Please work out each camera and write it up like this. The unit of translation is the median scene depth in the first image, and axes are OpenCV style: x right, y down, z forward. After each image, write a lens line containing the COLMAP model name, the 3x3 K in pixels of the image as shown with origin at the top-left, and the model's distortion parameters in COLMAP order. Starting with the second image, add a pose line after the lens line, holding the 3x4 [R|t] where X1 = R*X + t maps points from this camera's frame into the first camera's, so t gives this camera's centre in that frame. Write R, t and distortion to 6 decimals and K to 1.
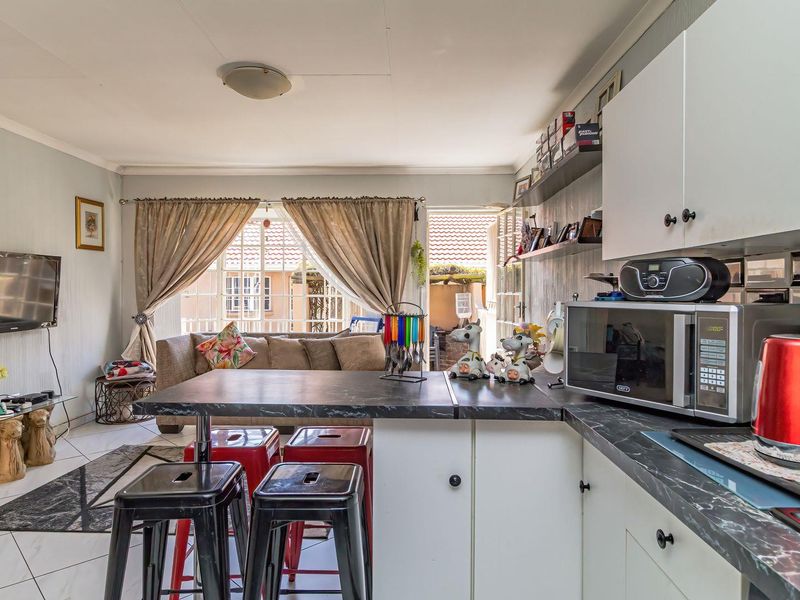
lens RADIAL K [[491.2, 0, 401.2], [0, 491.2, 311.3], [0, 0, 1]] dist [0.001180, 0.004499]
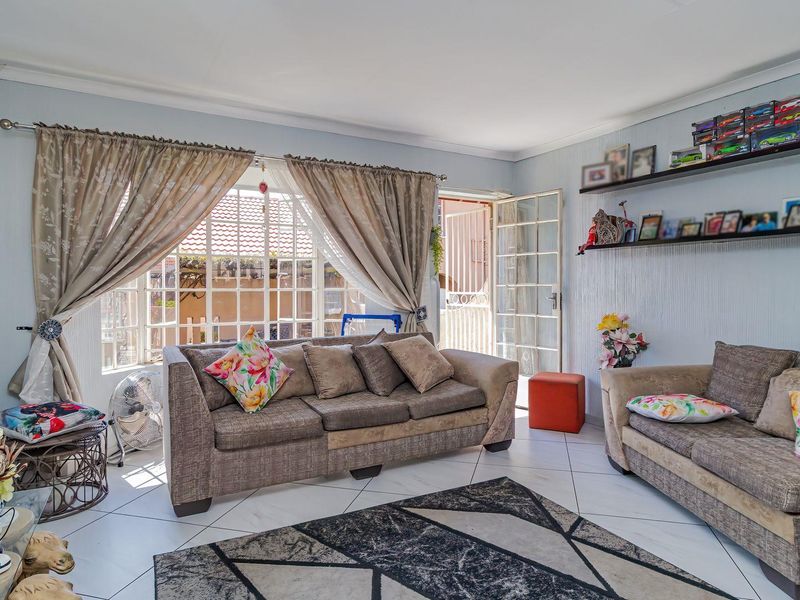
lens RADIAL K [[491.2, 0, 401.2], [0, 491.2, 311.3], [0, 0, 1]] dist [0.001180, 0.004499]
pose [[0.861767, -0.031464, 0.506327, -0.470846], [0.023872, 0.999484, 0.021480, -0.009923], [-0.506742, -0.006424, 0.862074, 0.282491]]
